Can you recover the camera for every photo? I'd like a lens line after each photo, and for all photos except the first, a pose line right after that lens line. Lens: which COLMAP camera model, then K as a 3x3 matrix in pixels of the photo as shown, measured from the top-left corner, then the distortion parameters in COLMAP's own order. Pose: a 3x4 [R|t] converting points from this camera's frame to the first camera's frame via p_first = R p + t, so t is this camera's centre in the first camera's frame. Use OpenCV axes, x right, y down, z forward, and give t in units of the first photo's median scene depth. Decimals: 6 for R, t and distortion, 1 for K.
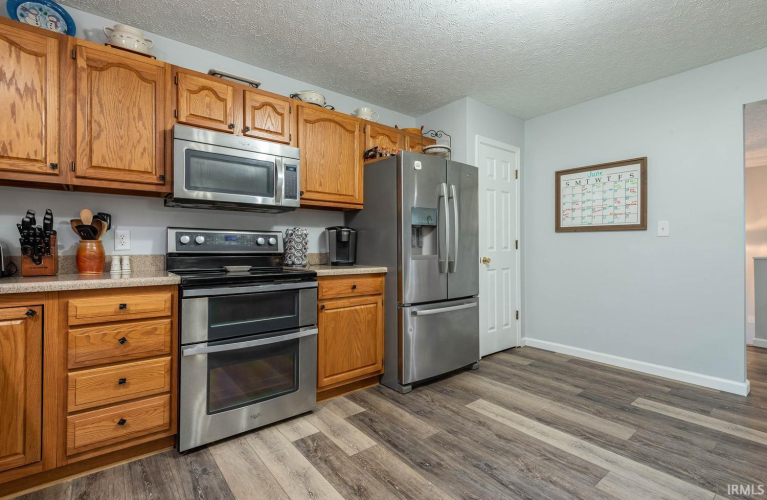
lens RADIAL K [[355.2, 0, 383.1], [0, 355.2, 243.9], [0, 0, 1]] dist [0.014030, -0.006030]
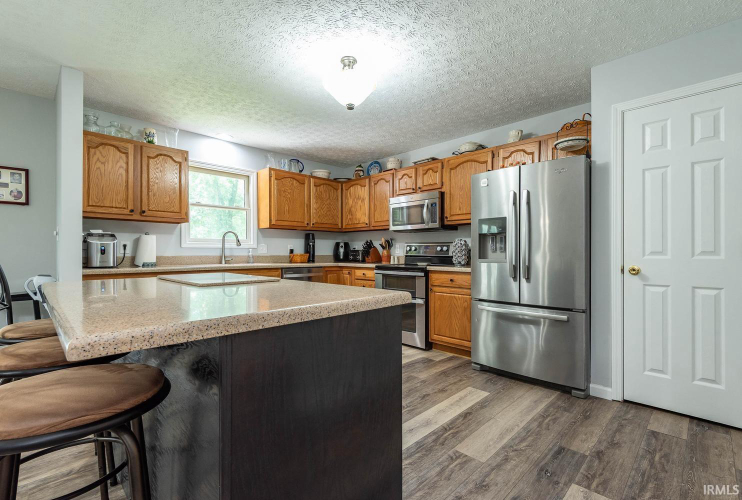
lens RADIAL K [[333.3, 0, 371.0], [0, 333.3, 251.5], [0, 0, 1]] dist [0.004032, -0.003180]
pose [[0.108801, -0.002026, -0.994061, 1.406432], [0.007993, 0.999967, -0.001163, 0.005220], [0.994031, -0.007819, 0.108814, 0.607177]]
